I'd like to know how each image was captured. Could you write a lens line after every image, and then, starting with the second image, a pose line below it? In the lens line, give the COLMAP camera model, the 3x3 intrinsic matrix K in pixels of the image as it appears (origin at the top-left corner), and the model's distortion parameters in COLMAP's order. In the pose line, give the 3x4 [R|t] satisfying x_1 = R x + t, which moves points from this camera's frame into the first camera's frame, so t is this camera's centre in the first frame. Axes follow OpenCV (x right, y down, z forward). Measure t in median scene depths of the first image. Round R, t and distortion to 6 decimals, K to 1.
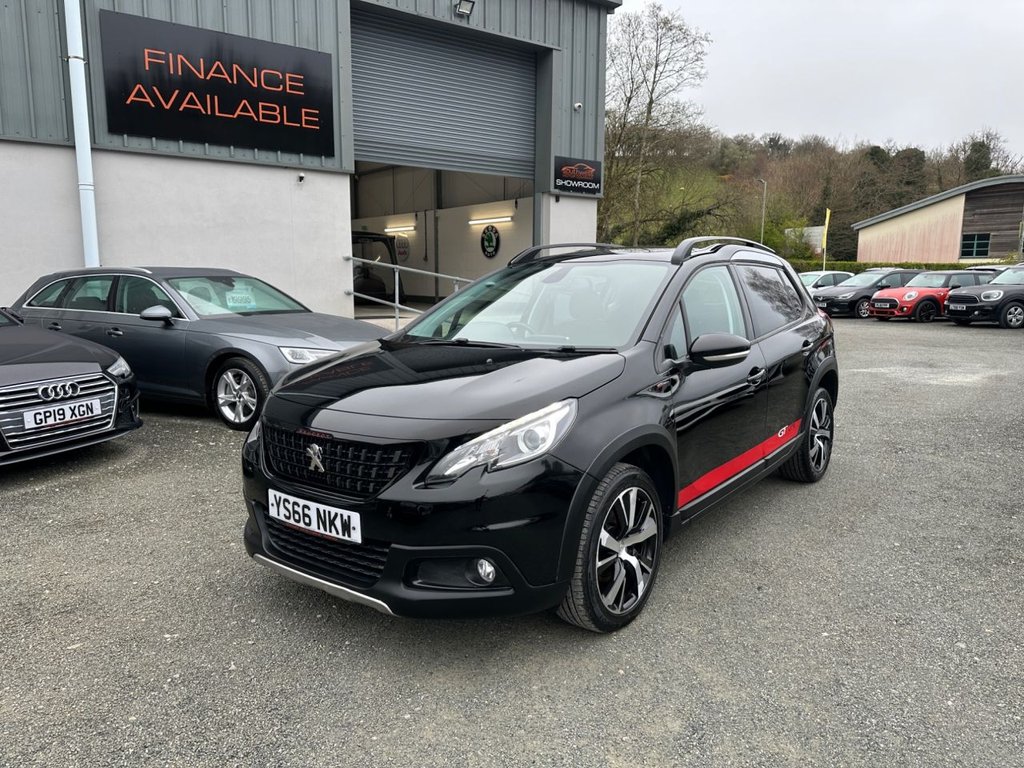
lens RADIAL K [[726.2, 0, 512.0], [0, 726.2, 384.0], [0, 0, 1]] dist [0.118547, -0.153494]
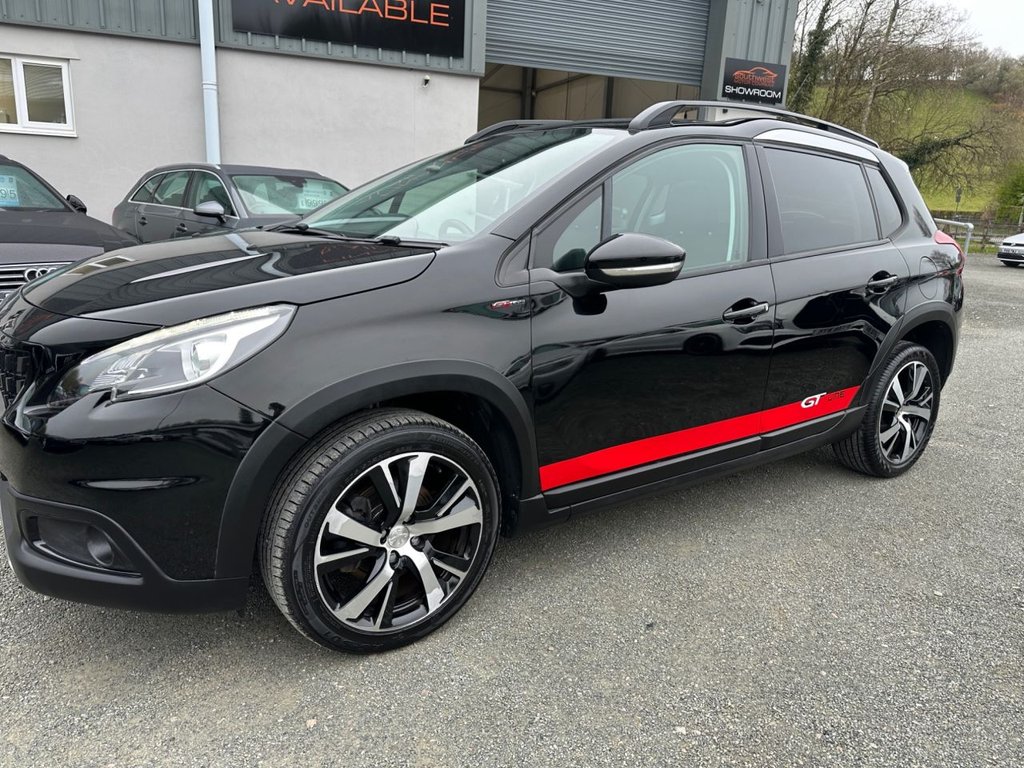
lens RADIAL K [[726.5, 0, 516.8], [0, 726.5, 391.2], [0, 0, 1]] dist [0.029219, -0.028670]
pose [[0.957452, 0.110036, -0.266791, 0.182893], [-0.084036, 0.990699, 0.107019, 0.004031], [0.276086, -0.080045, 0.957794, 0.175647]]
